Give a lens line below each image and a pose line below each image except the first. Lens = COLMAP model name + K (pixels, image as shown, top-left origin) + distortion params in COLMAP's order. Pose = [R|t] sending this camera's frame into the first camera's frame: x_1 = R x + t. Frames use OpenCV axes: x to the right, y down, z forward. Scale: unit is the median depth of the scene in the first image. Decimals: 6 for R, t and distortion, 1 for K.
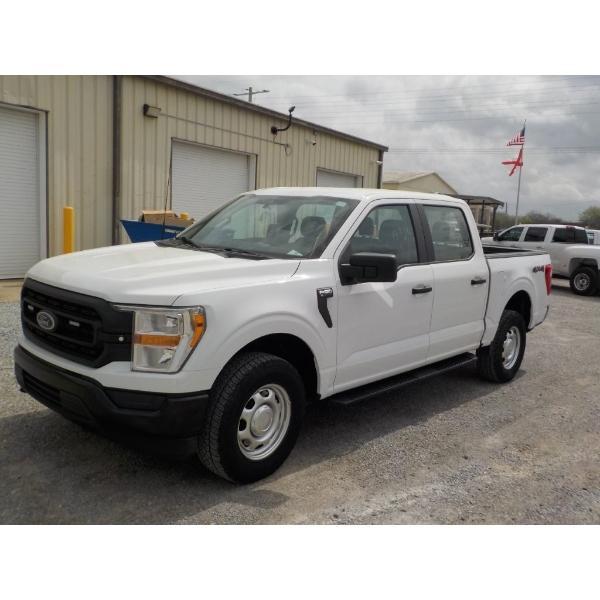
lens RADIAL K [[570.1, 0, 298.1], [0, 570.1, 290.0], [0, 0, 1]] dist [0.071009, 0.000000]
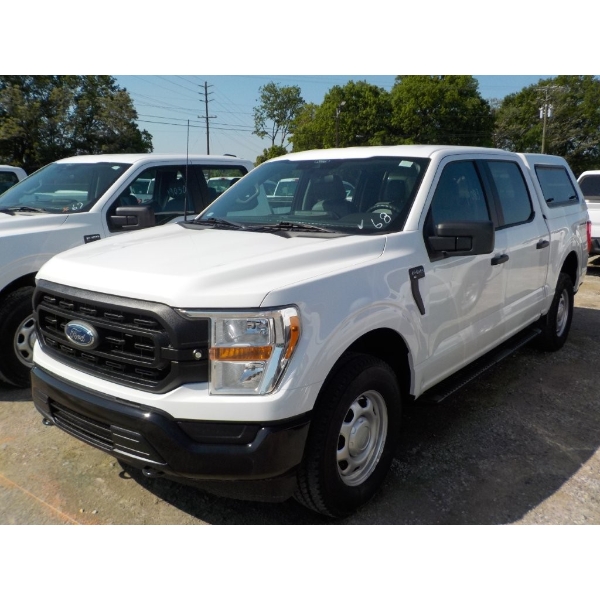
lens RADIAL K [[570.1, 0, 303.6], [0, 570.1, 286.6], [0, 0, 1]] dist [0.071009, 0.000000]
pose [[0.992912, -0.070748, 0.095498, -0.184563], [0.065672, 0.996308, 0.055299, -0.030271], [-0.099058, -0.048636, 0.993892, 0.191210]]
